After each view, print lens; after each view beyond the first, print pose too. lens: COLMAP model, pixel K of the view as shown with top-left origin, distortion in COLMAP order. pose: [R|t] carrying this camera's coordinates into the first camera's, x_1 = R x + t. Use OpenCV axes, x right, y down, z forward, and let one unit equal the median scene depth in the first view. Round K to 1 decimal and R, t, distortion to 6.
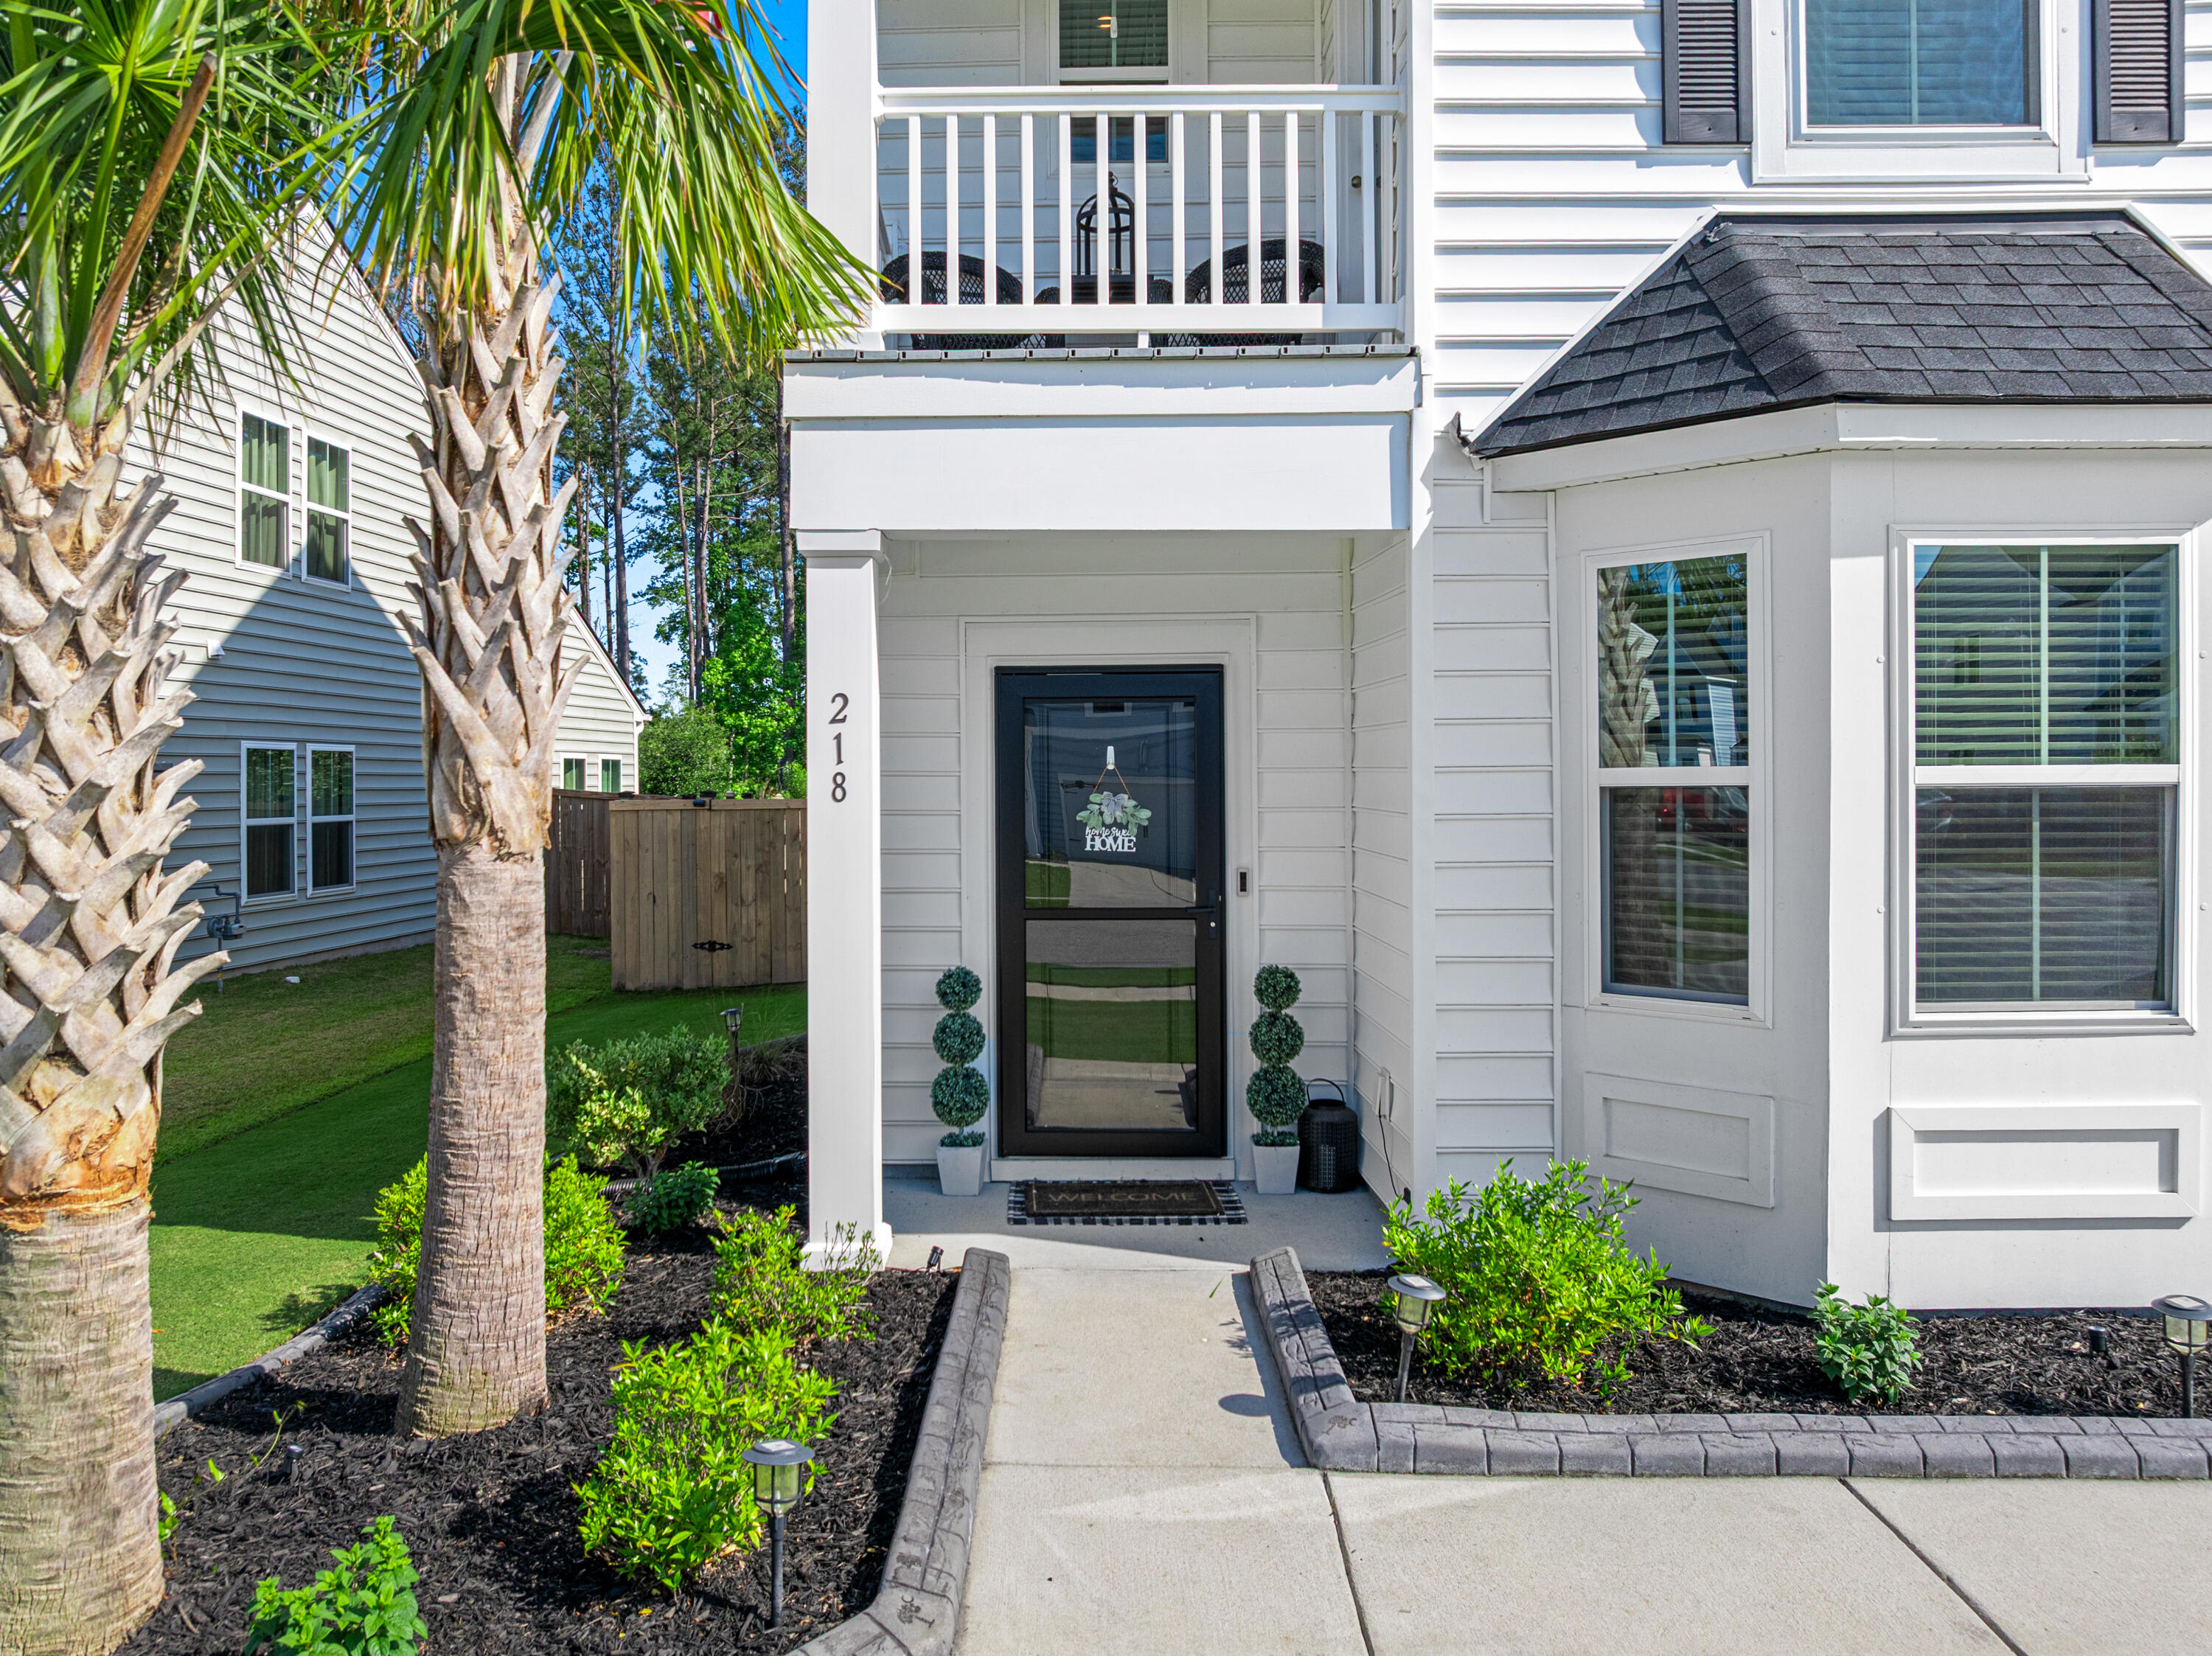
lens RADIAL K [[1632.3, 0, 1066.9], [0, 1632.3, 764.8], [0, 0, 1]] dist [-0.034785, -0.000248]
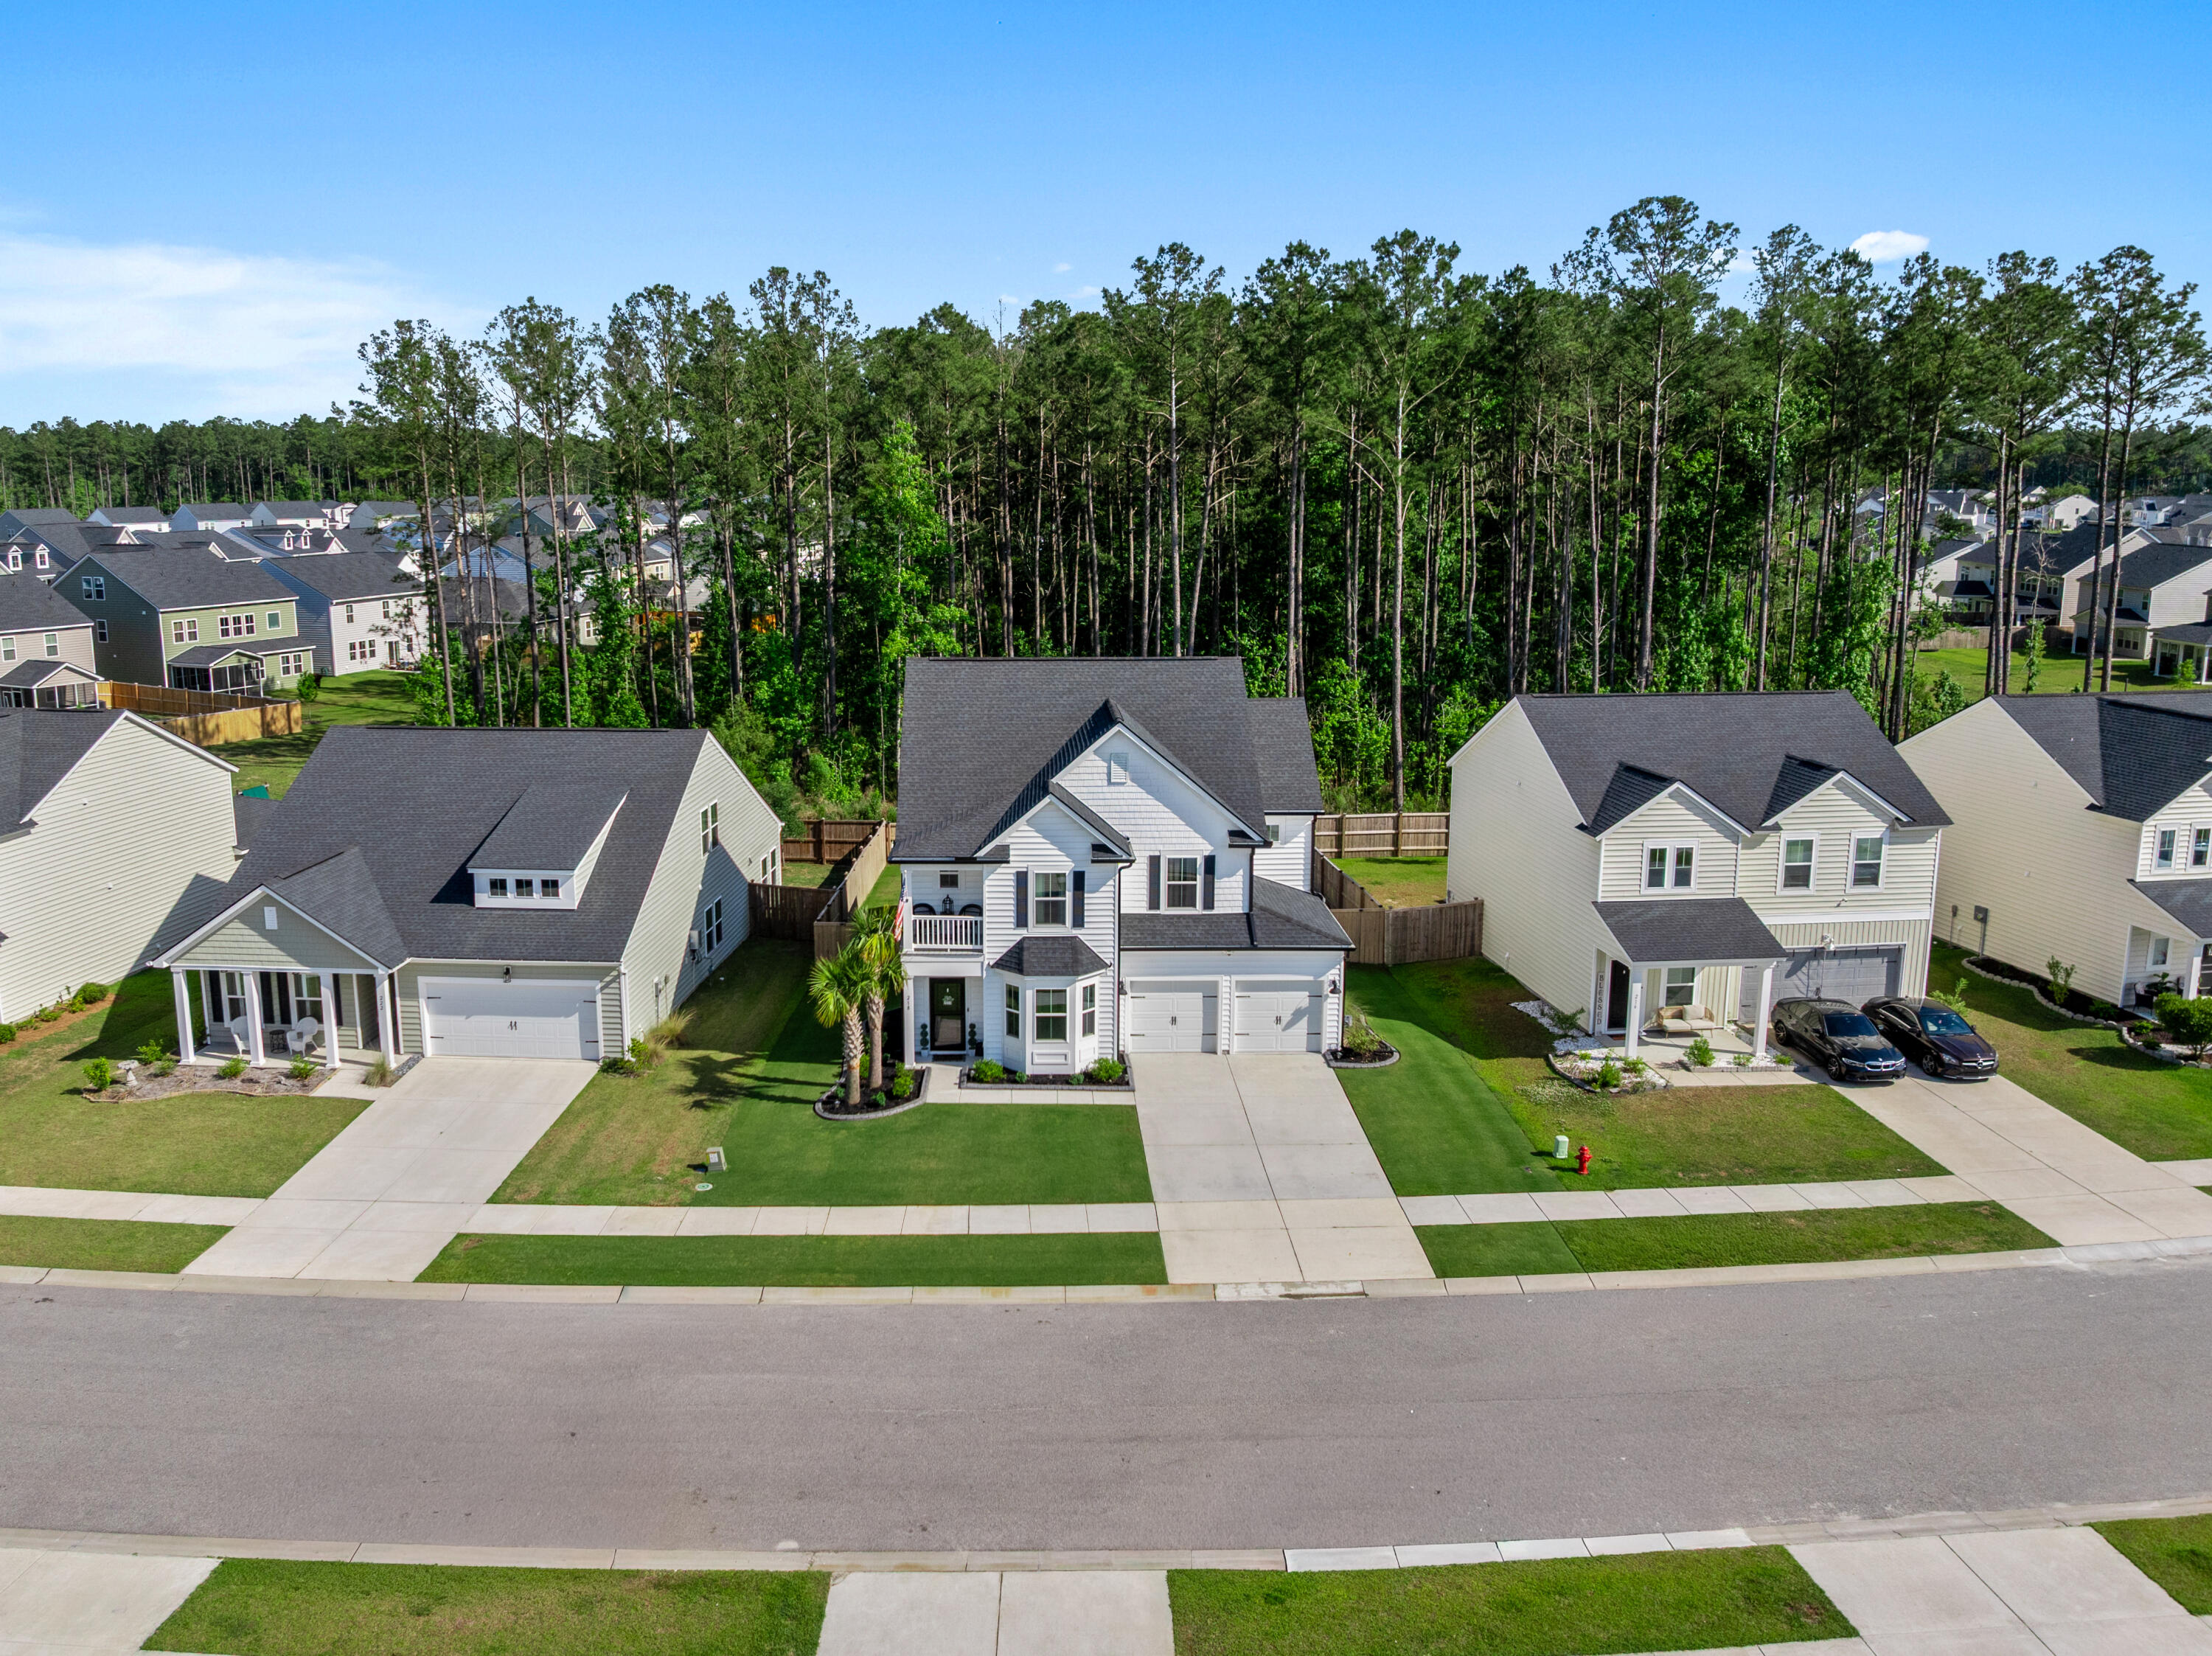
lens RADIAL K [[1504.1, 0, 1099.9], [0, 1504.1, 821.6], [0, 0, 1]] dist [-0.029057, -0.003794]
pose [[0.998048, 0.002654, 0.062402, 0.319071], [-0.013053, 0.985897, 0.166844, -2.078354], [-0.061079, -0.167333, 0.984007, -5.960908]]
